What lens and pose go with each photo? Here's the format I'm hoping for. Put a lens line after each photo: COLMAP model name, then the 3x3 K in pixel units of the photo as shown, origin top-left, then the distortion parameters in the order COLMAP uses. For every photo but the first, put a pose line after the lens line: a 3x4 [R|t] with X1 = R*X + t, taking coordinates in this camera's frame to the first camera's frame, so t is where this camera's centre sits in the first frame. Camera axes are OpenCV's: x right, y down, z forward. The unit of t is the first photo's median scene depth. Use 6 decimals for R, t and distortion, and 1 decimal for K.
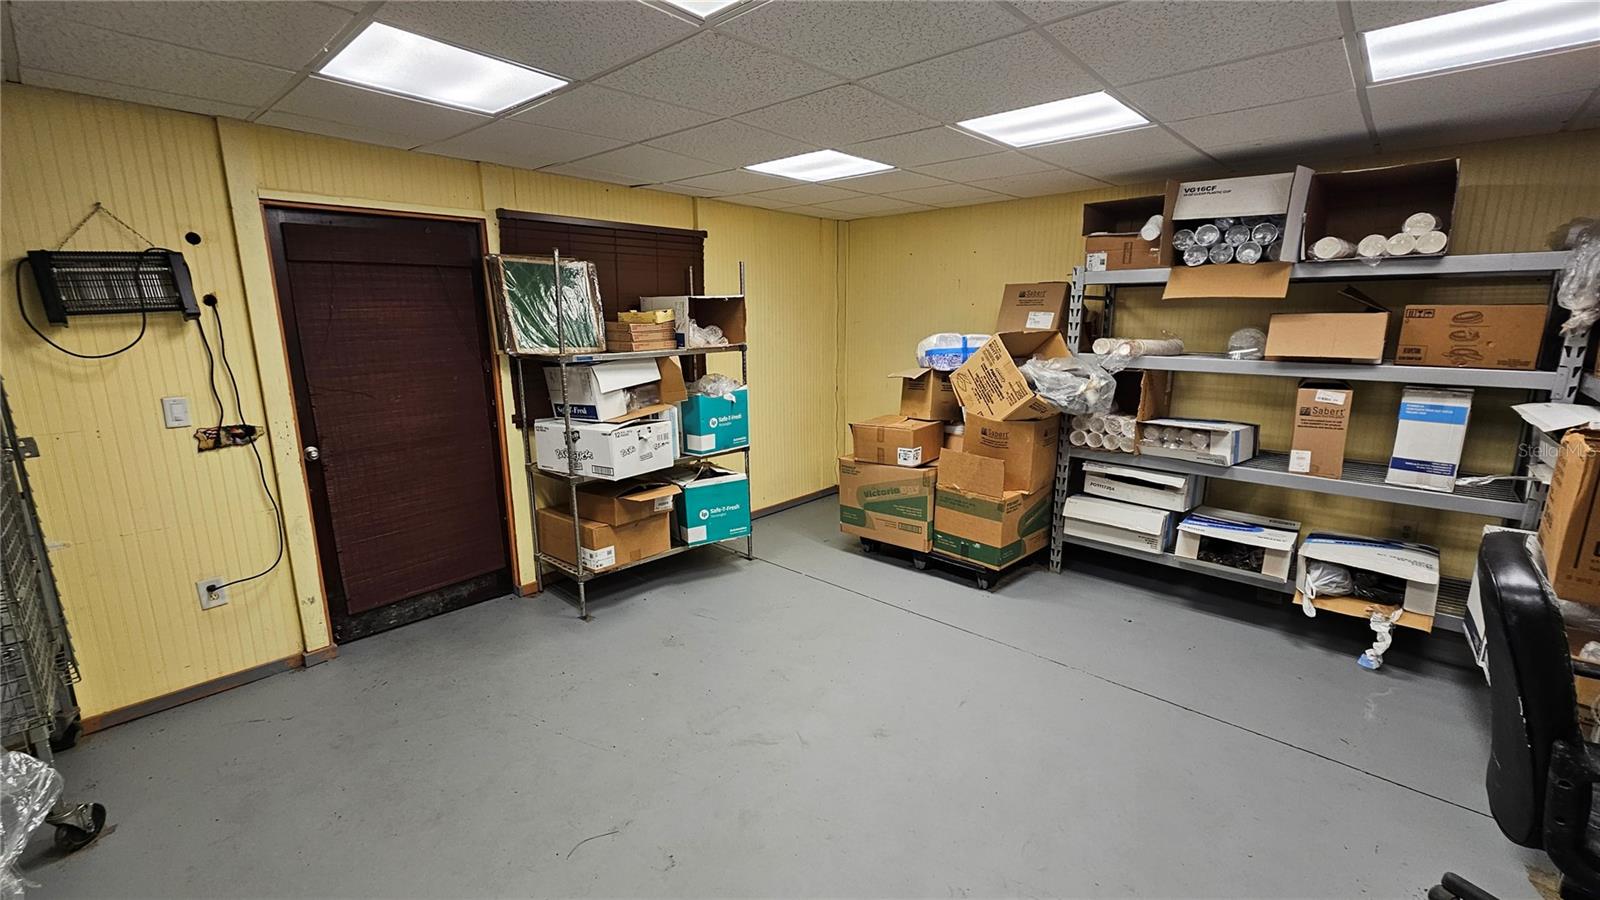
lens RADIAL K [[658.5, 0, 797.6], [0, 658.5, 447.3], [0, 0, 1]] dist [-0.002273, 0.002345]
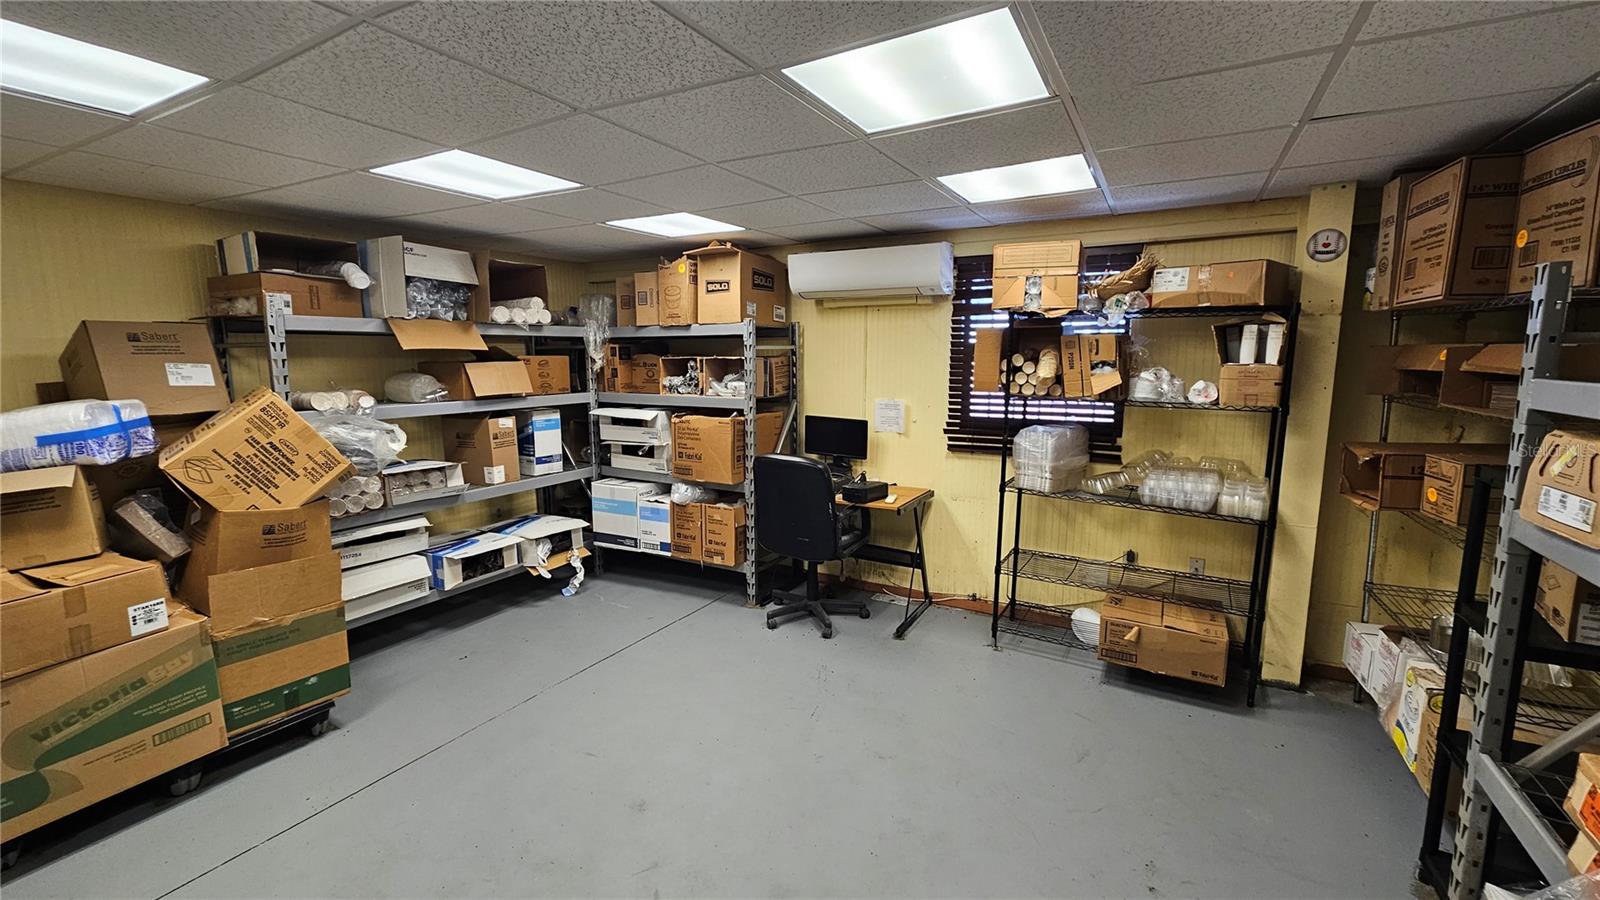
lens RADIAL K [[658.5, 0, 798.9], [0, 658.5, 448.6], [0, 0, 1]] dist [-0.002273, 0.002345]
pose [[-0.225613, -0.134636, 0.964869, -0.560452], [0.200747, 0.962725, 0.181277, -0.131702], [-0.953310, 0.234593, -0.190175, 0.611983]]
